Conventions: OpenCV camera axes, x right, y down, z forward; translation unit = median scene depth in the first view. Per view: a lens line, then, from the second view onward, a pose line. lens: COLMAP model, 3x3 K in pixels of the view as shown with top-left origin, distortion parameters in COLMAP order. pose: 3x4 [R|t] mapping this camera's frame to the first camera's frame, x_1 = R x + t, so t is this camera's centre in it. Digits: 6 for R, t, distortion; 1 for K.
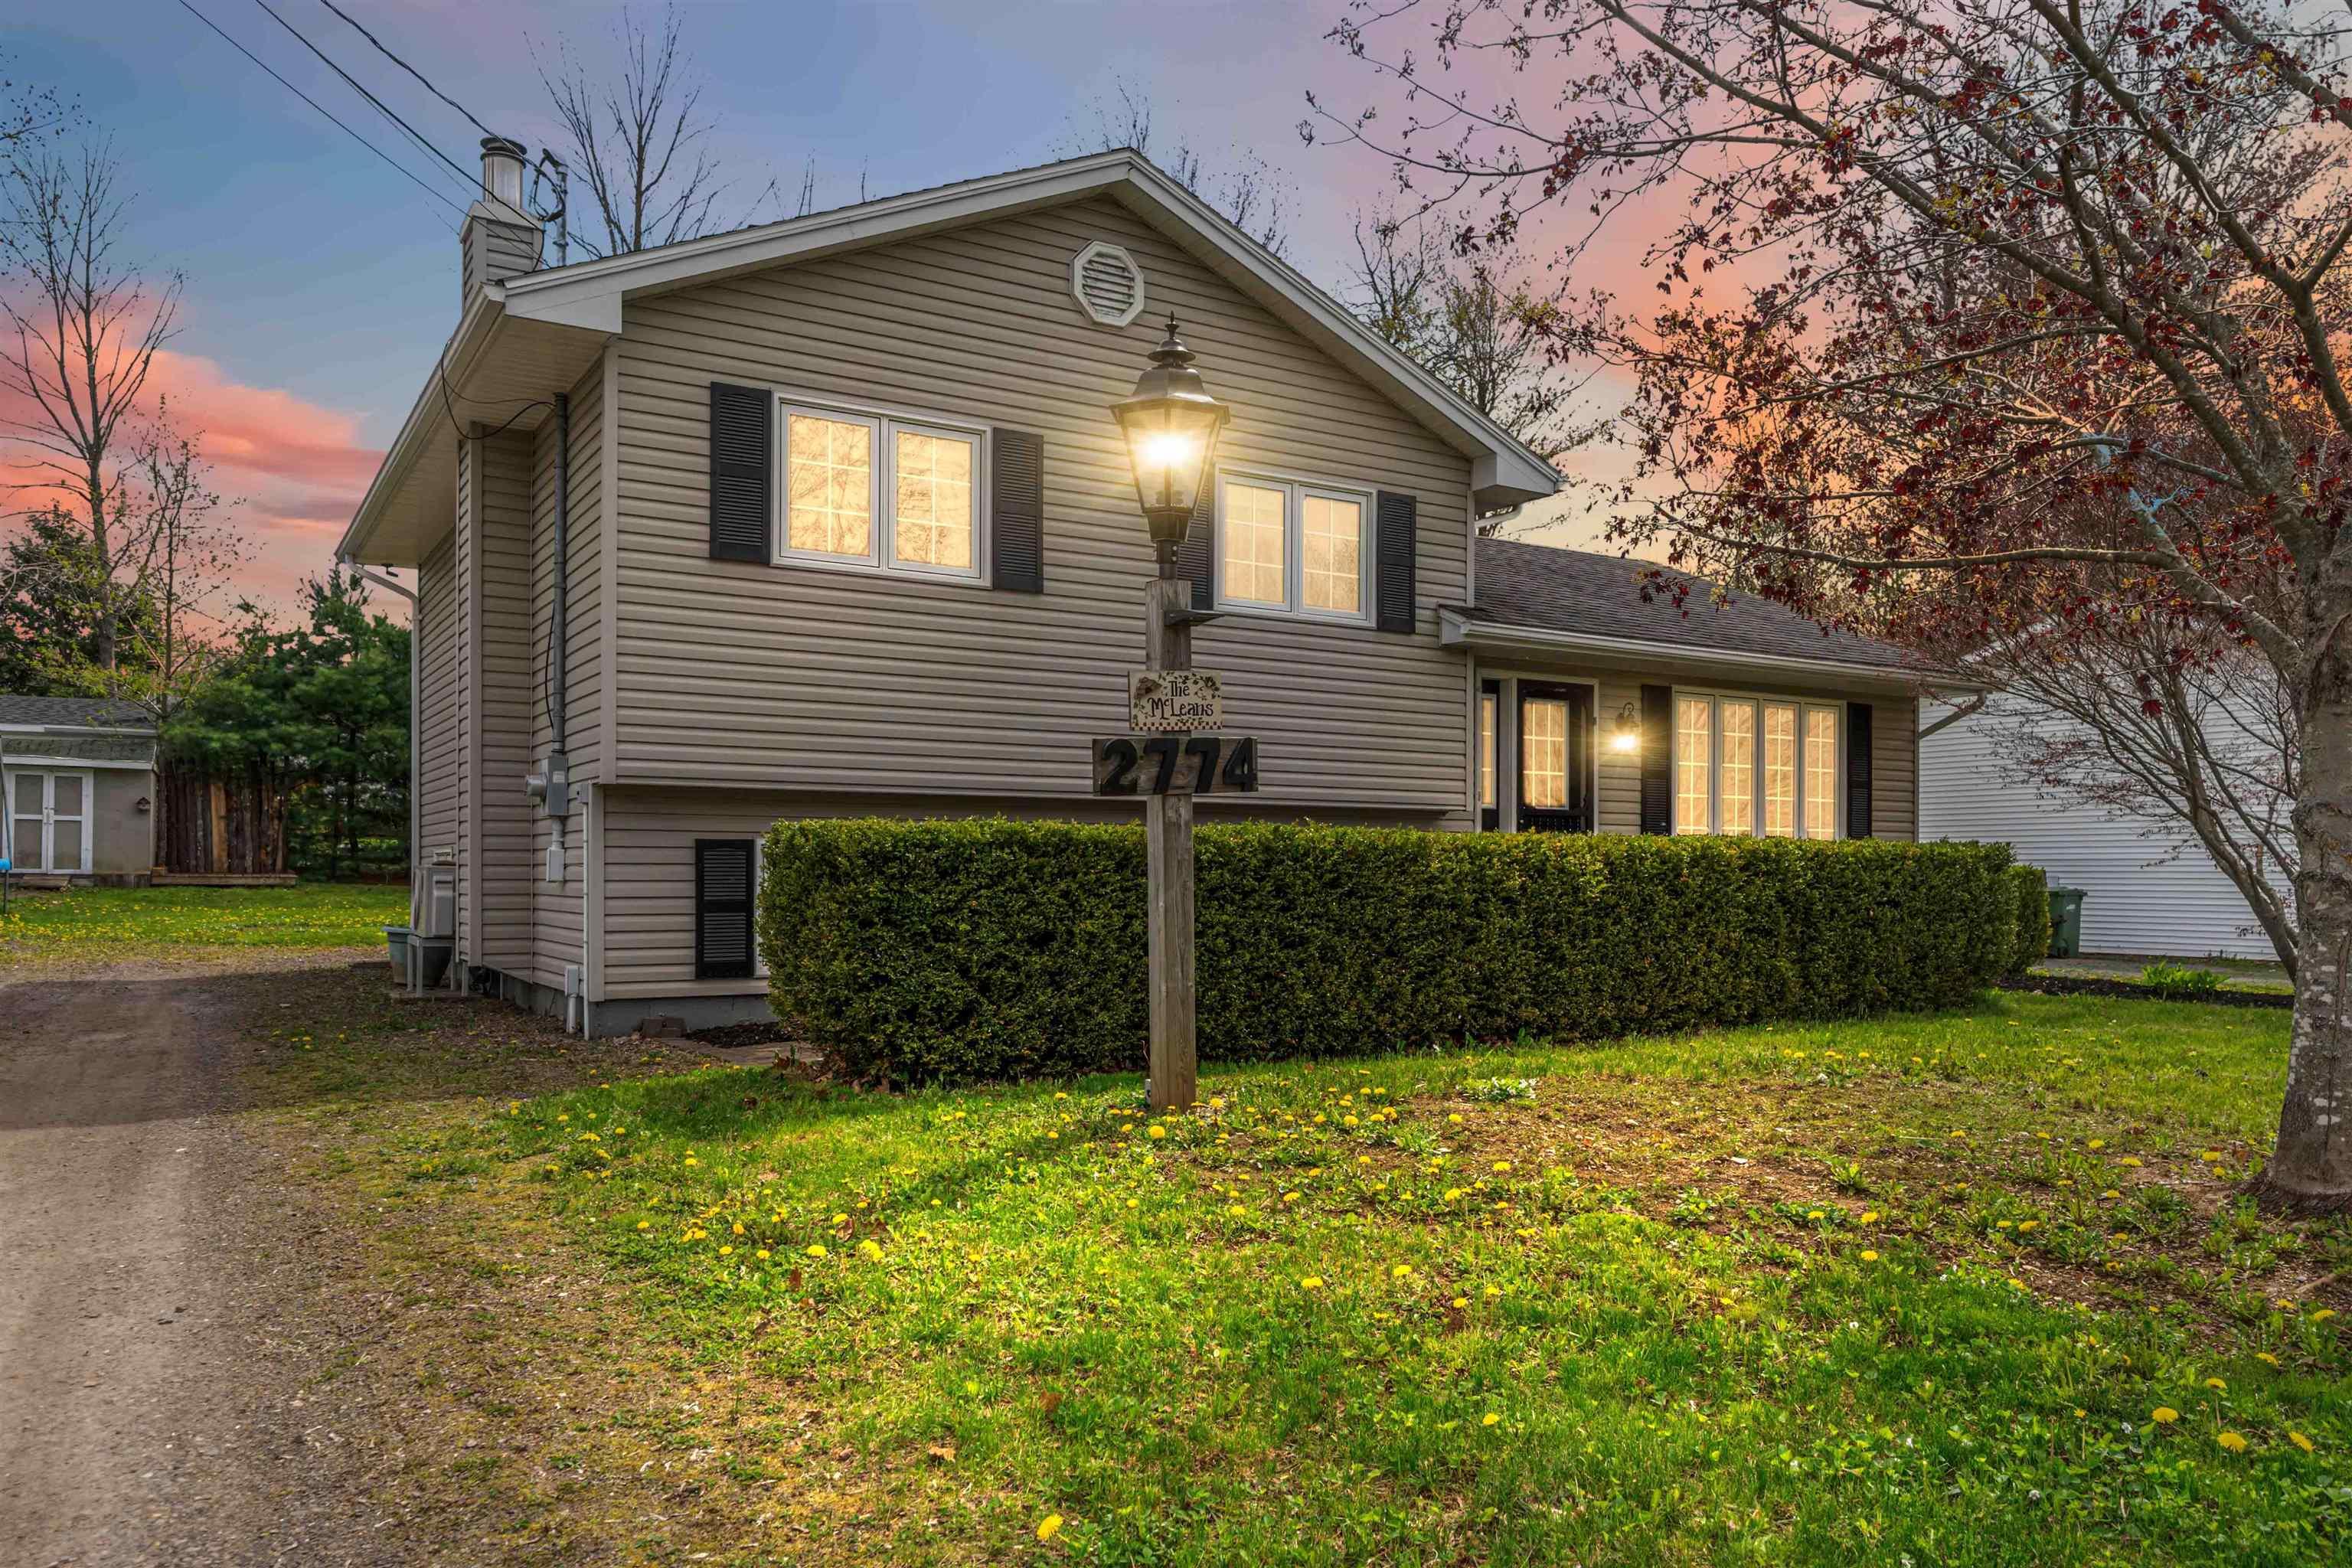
lens RADIAL K [[1658.9, 0, 1176.9], [0, 1658.9, 861.5], [0, 0, 1]] dist [-0.000686, 0.000388]
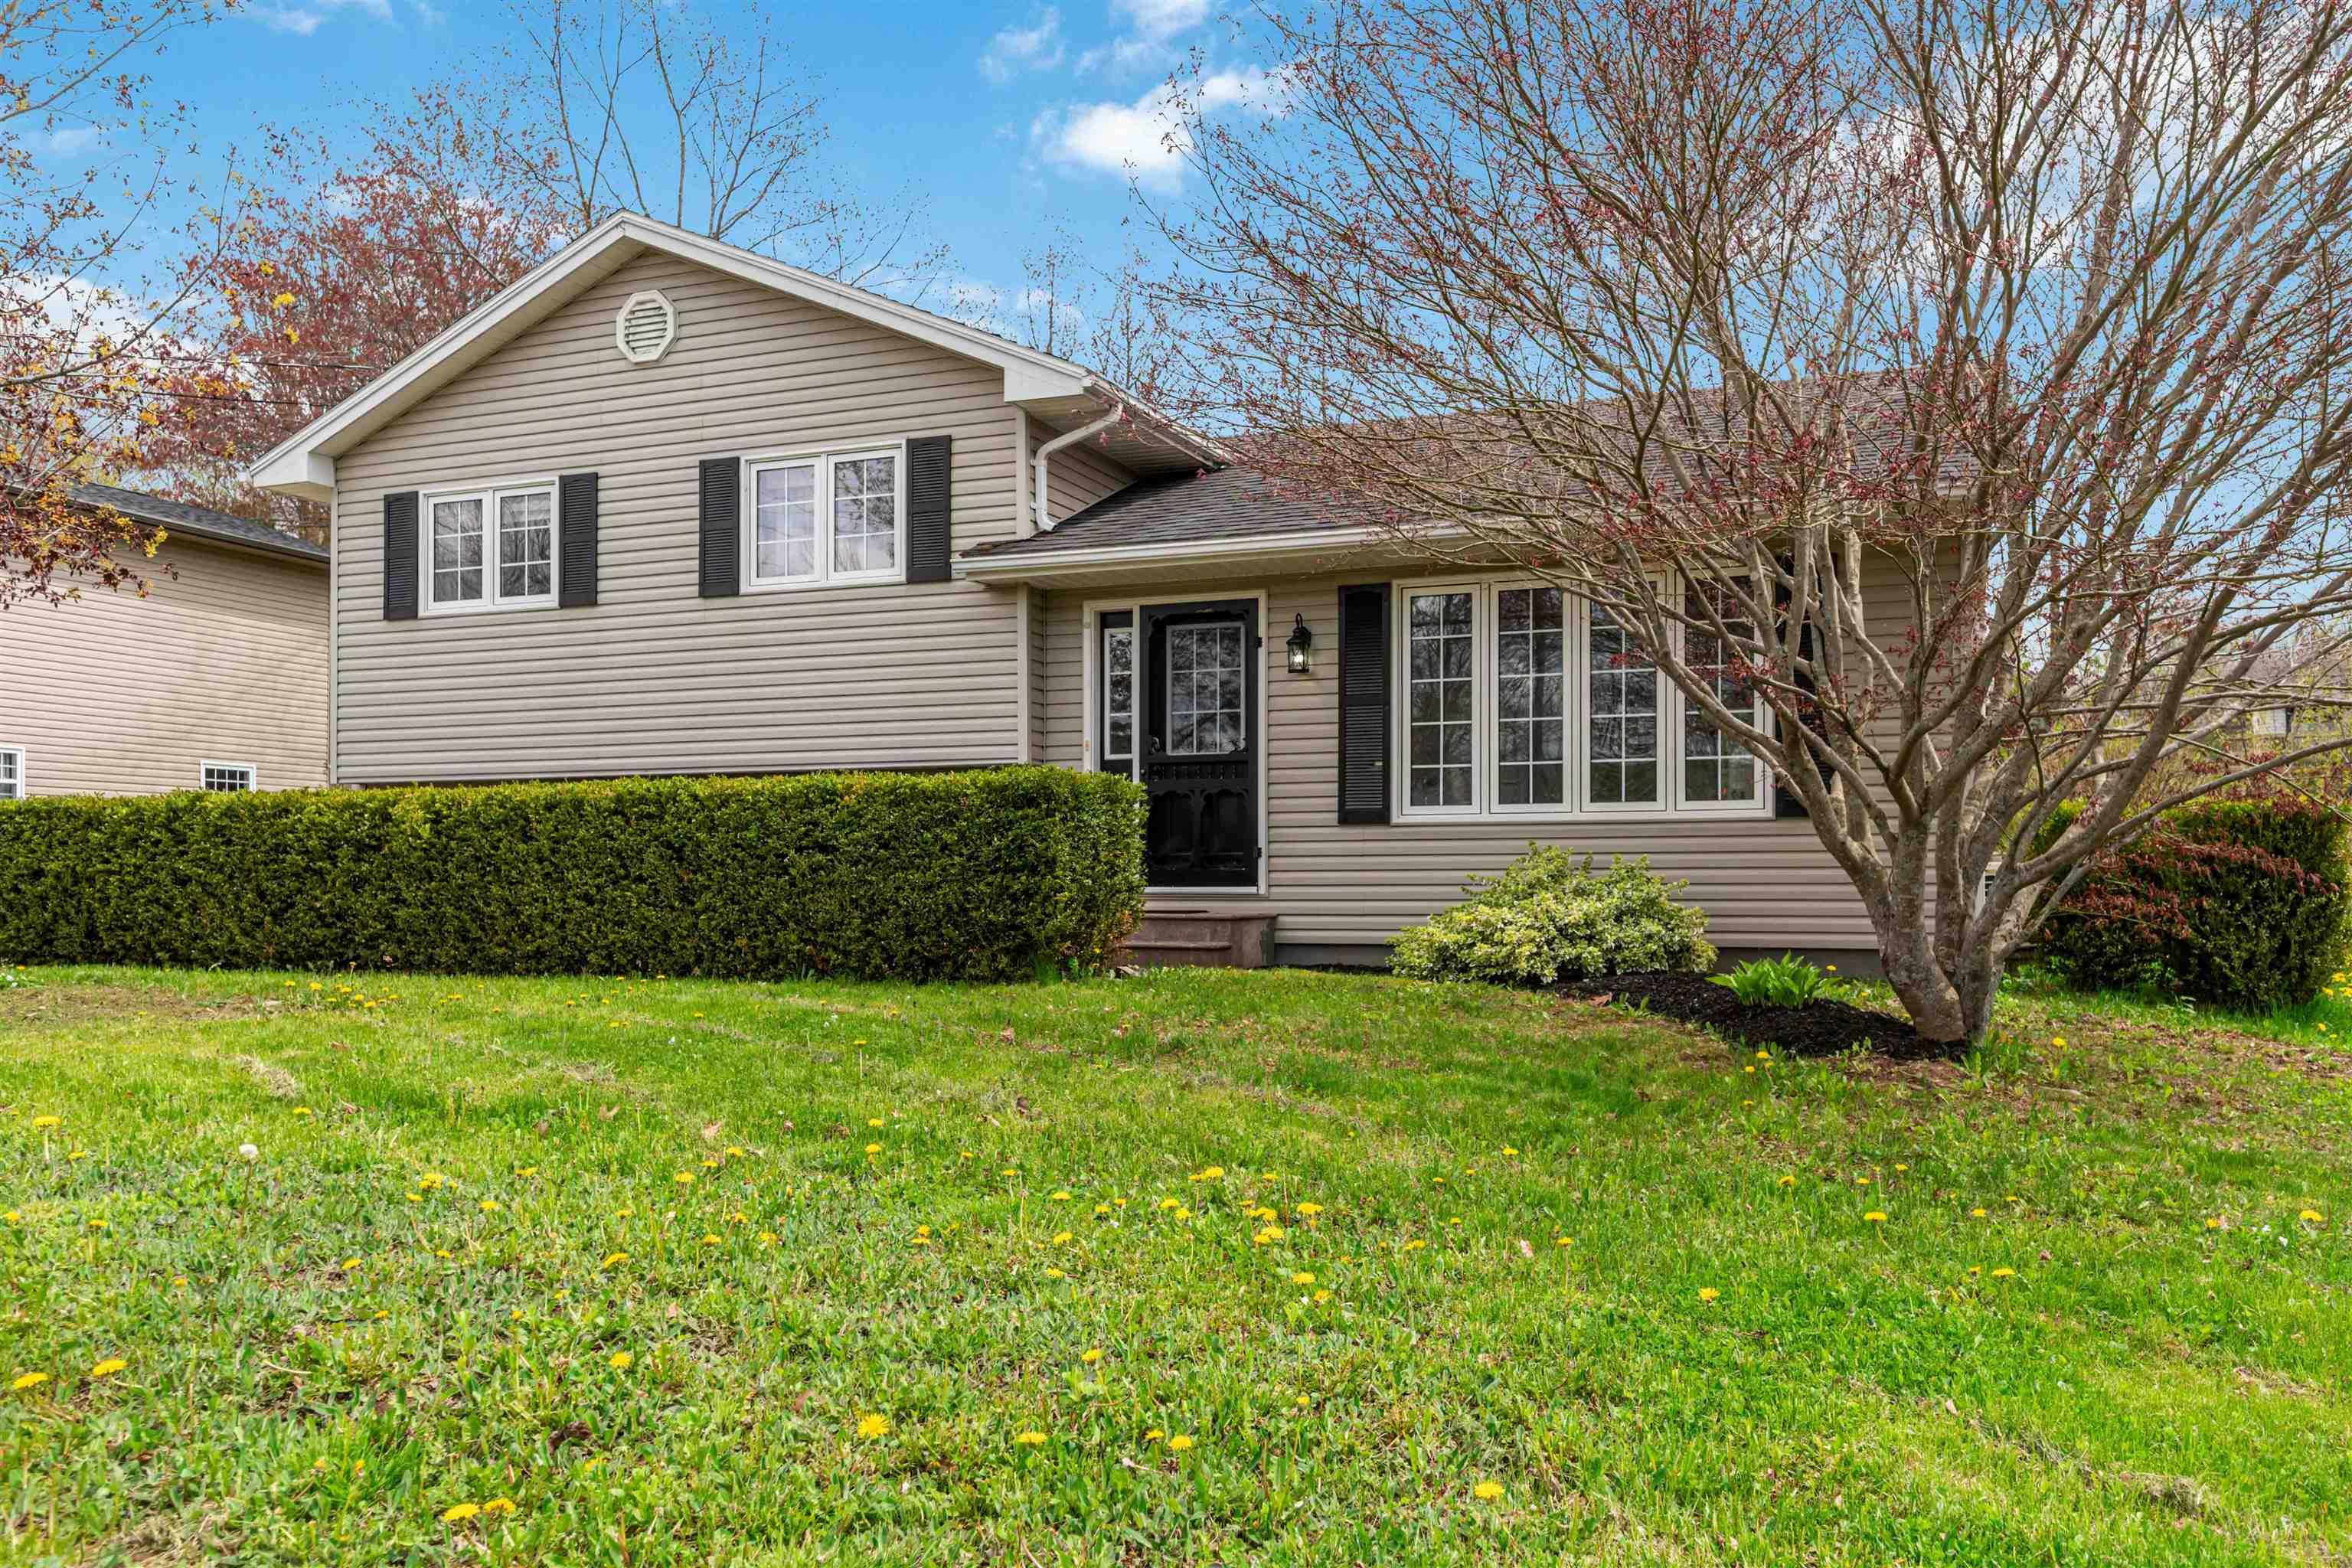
lens RADIAL K [[1821.5, 0, 1177.3], [0, 1821.5, 883.1], [0, 0, 1]] dist [-0.000312, 0.000216]
pose [[0.581590, -0.005179, -0.813466, 1.077548], [0.008273, 0.999966, -0.000452, 0.037913], [0.813440, -0.006467, 0.581613, 0.504997]]
